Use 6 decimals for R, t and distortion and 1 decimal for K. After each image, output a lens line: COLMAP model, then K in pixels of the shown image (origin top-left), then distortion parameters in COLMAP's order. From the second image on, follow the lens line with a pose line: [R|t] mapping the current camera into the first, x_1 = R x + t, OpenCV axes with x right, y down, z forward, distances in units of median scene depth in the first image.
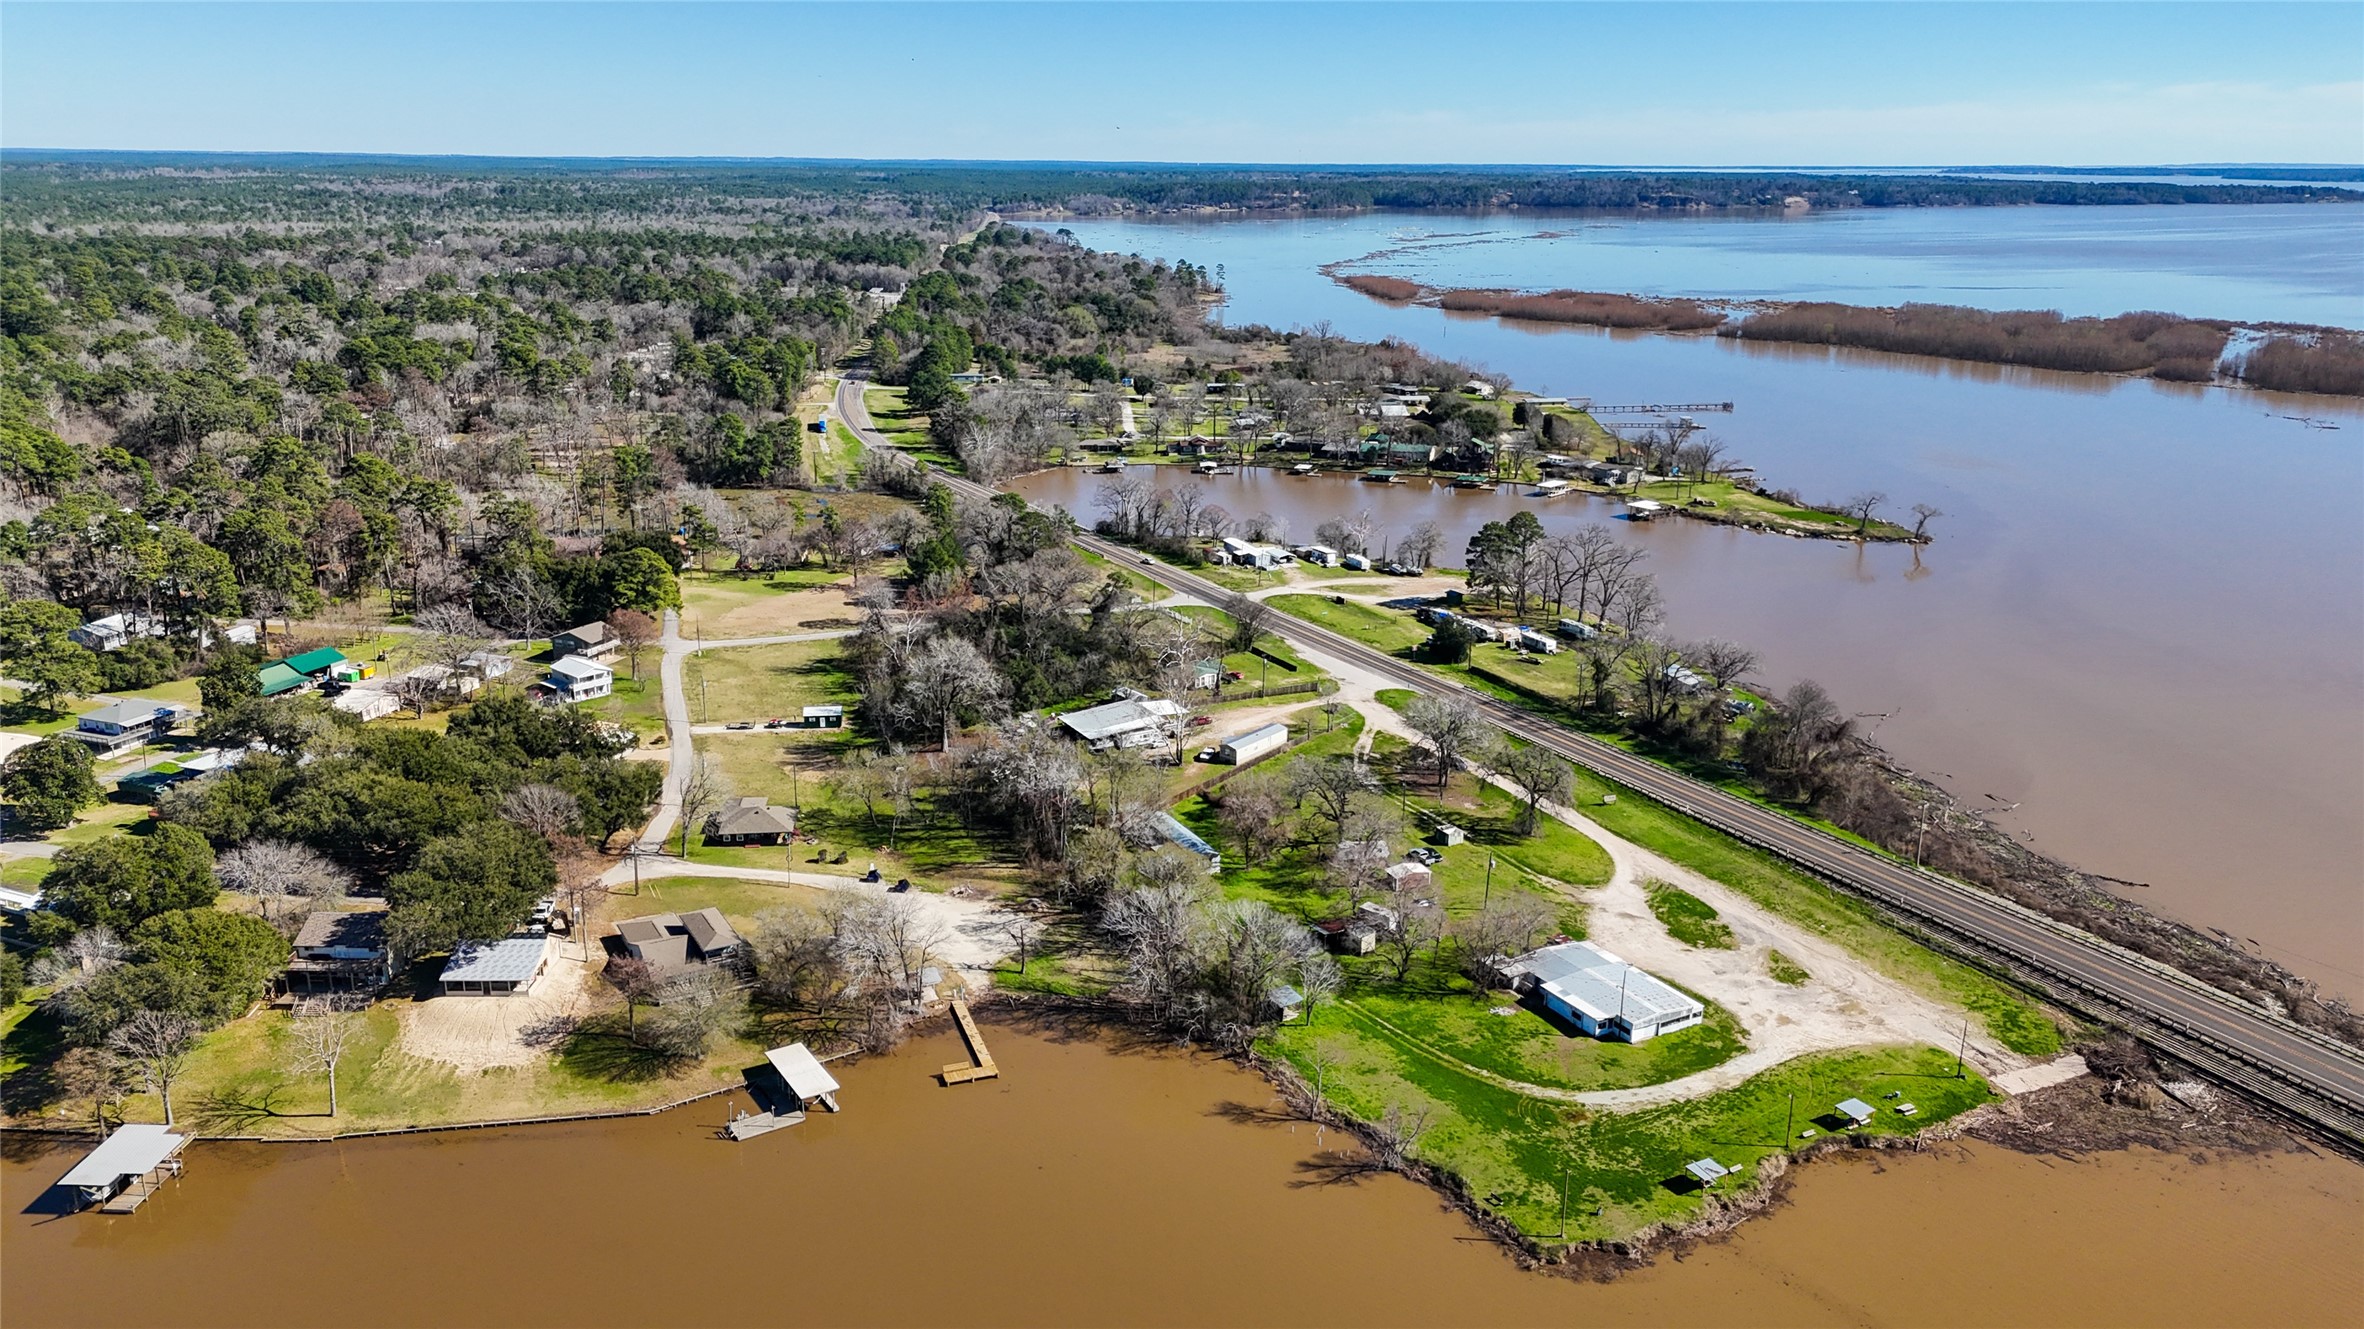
lens RADIAL K [[1734.5, 0, 1174.6], [0, 1734.5, 658.6], [0, 0, 1]] dist [0.076086, -0.073815]
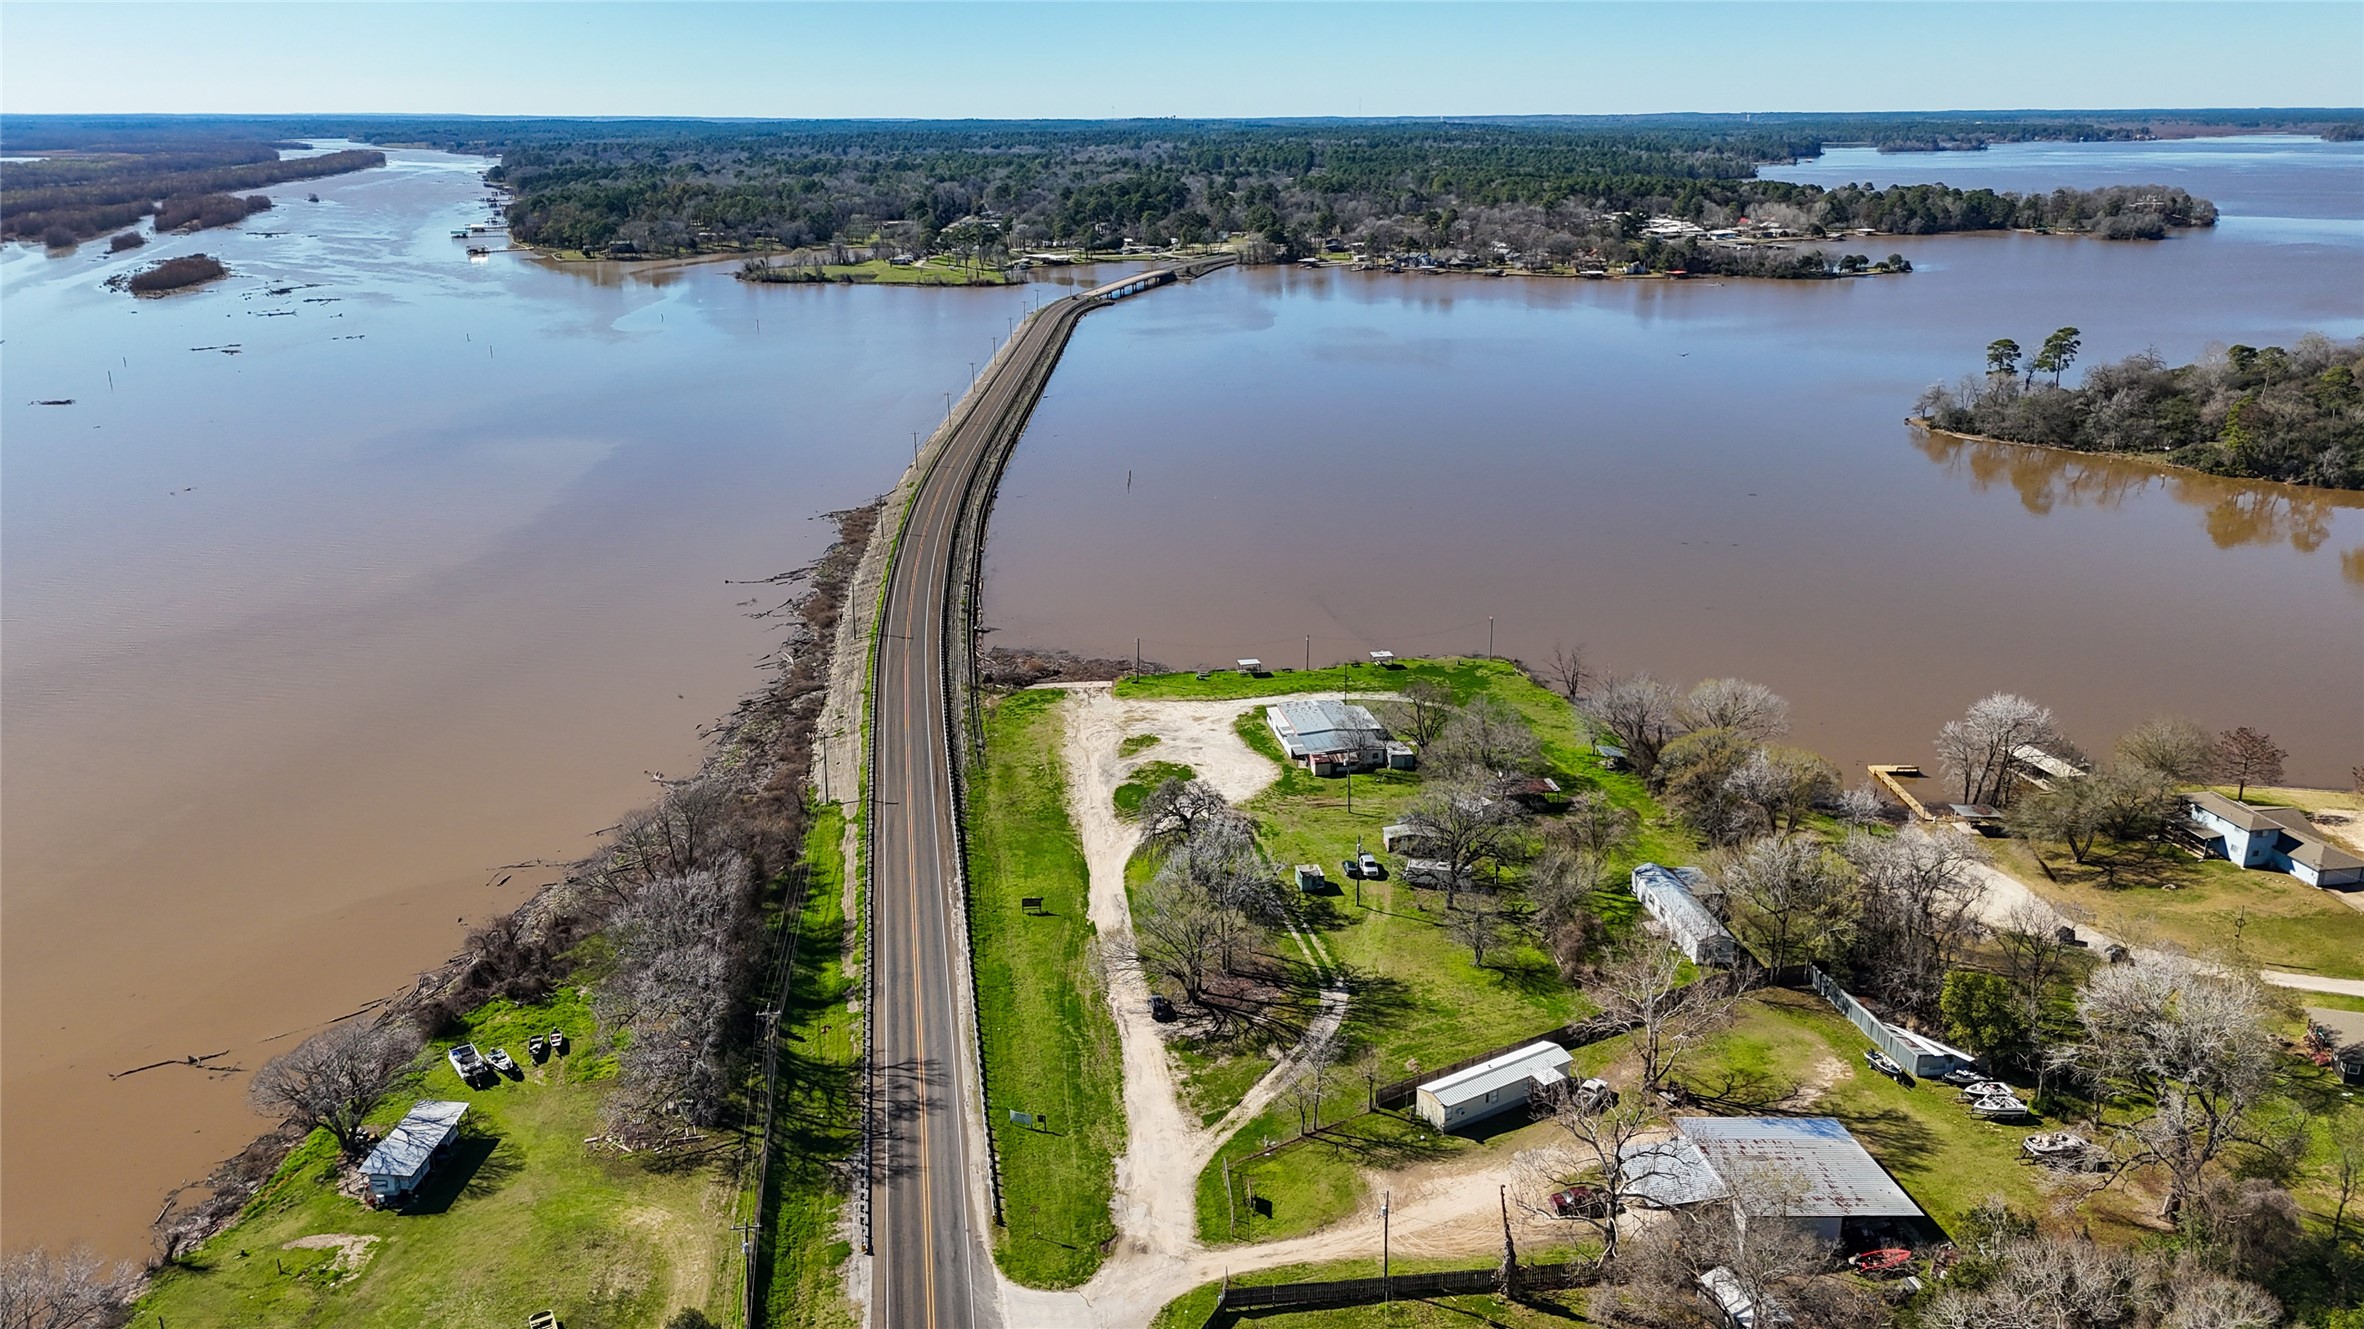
lens RADIAL K [[1734.5, 0, 1174.6], [0, 1734.5, 658.6], [0, 0, 1]] dist [0.076086, -0.073815]
pose [[-0.941742, -0.098098, 0.321711, -0.019704], [0.096522, 0.837458, 0.537911, -0.340192], [-0.322188, 0.537626, -0.779201, 1.335293]]
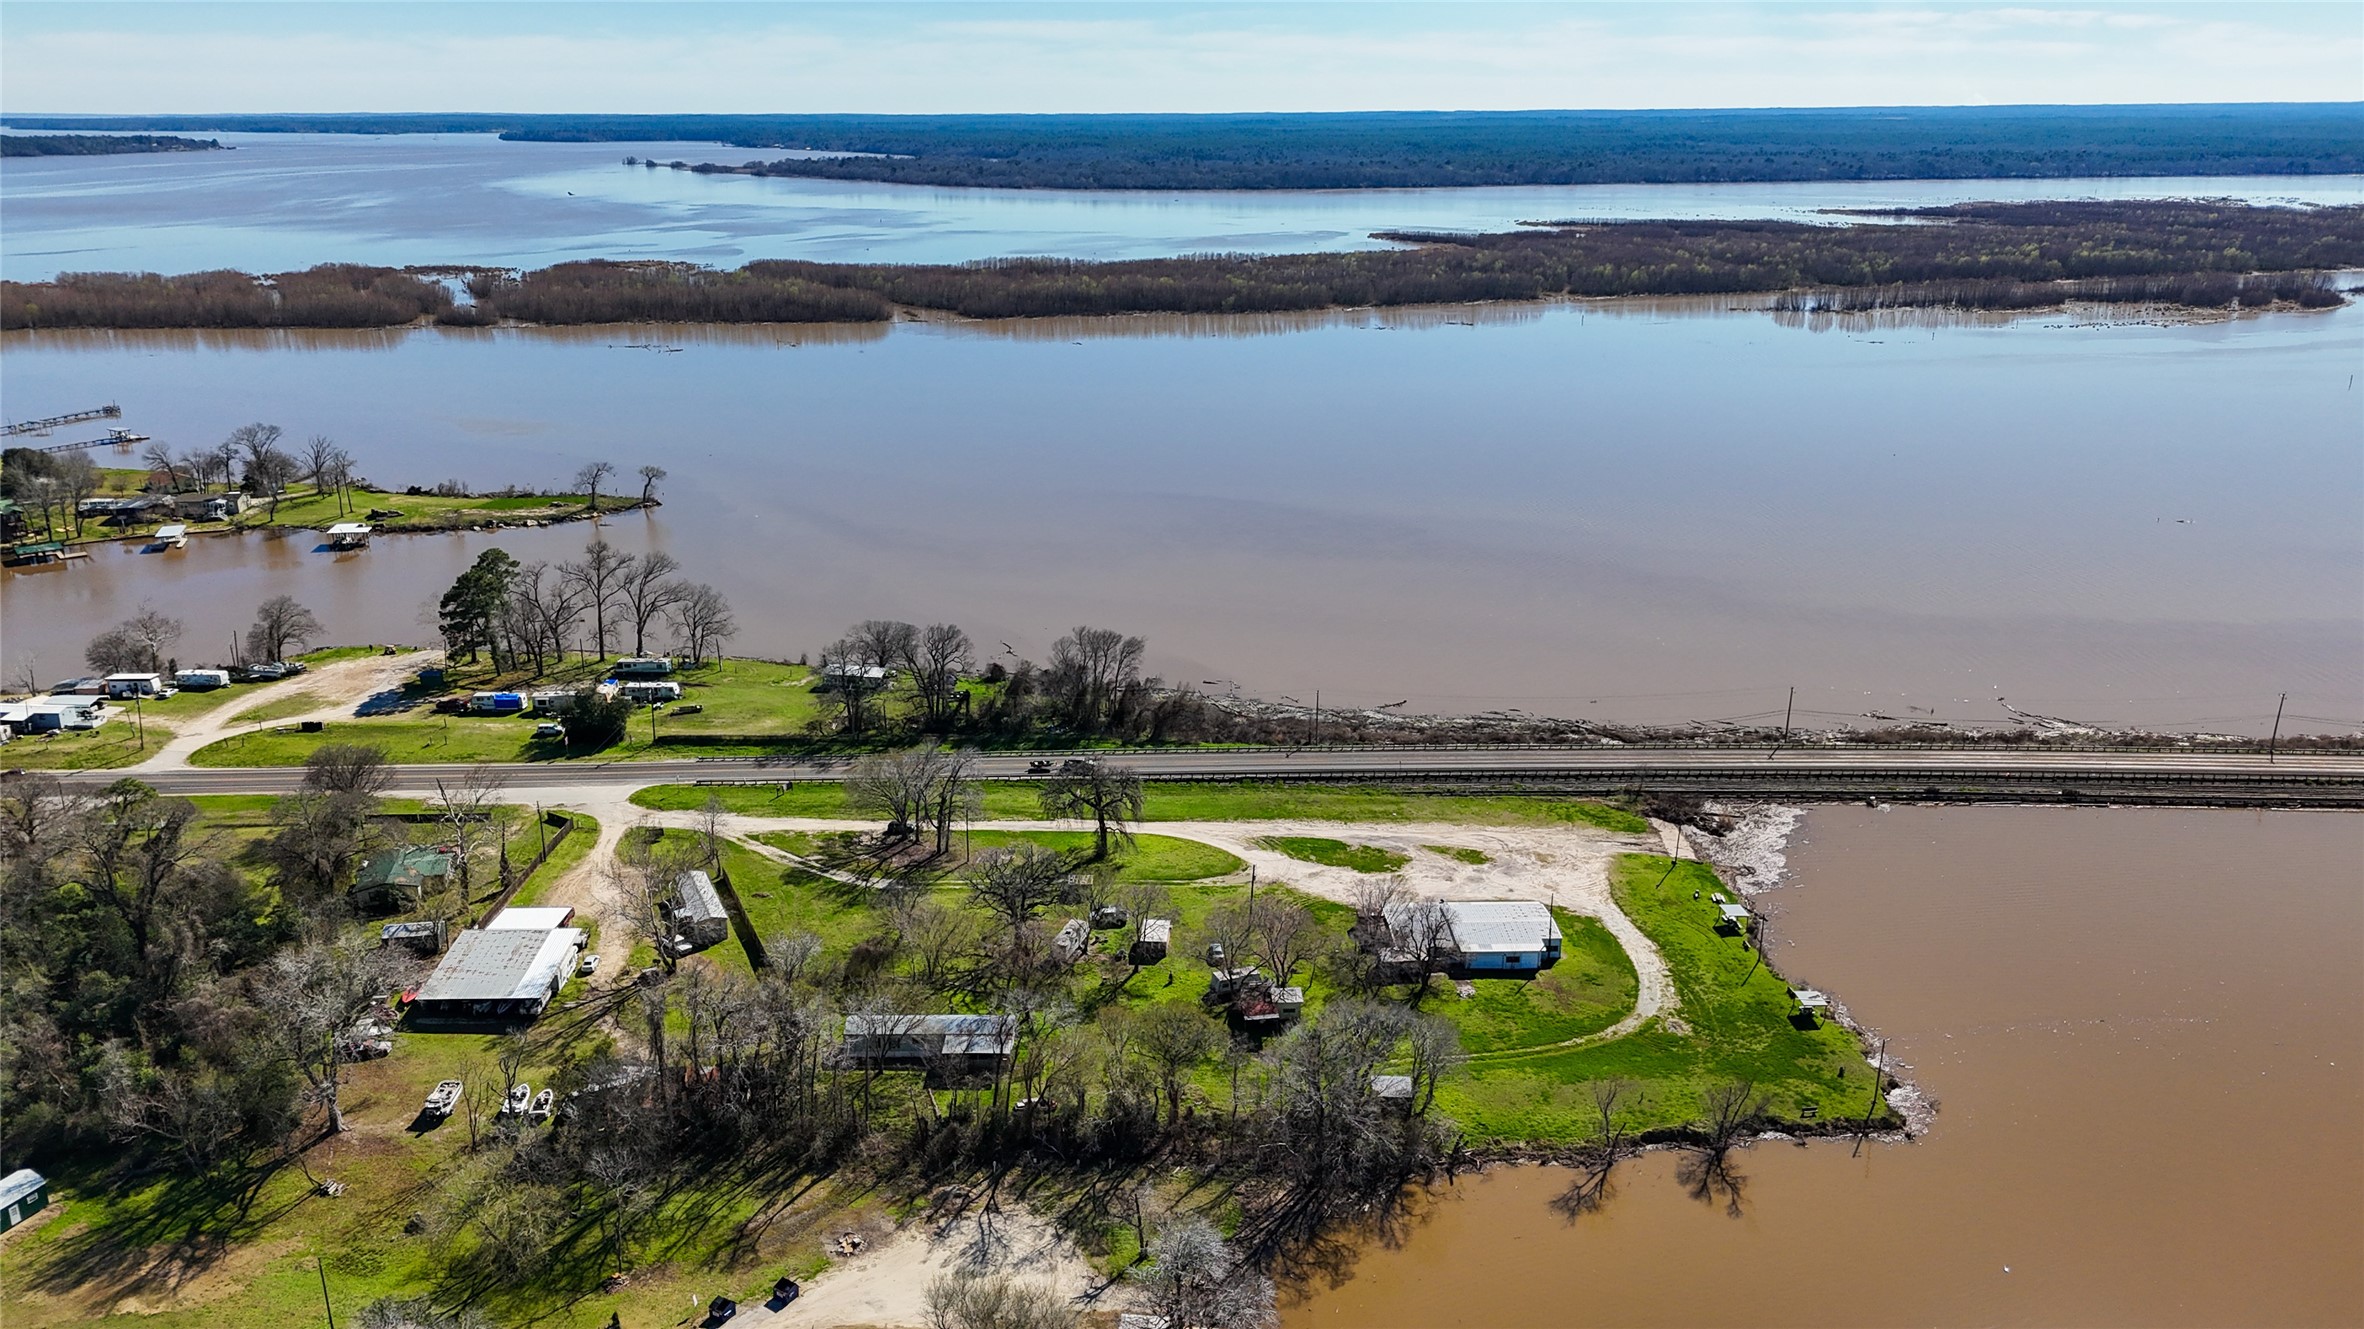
lens RADIAL K [[1734.5, 0, 1174.6], [0, 1734.5, 658.6], [0, 0, 1]] dist [0.076086, -0.073815]
pose [[0.442618, -0.270991, 0.854783, -0.454002], [0.248729, 0.952941, 0.173315, -0.124561], [-0.861524, 0.135897, 0.489192, 0.443445]]
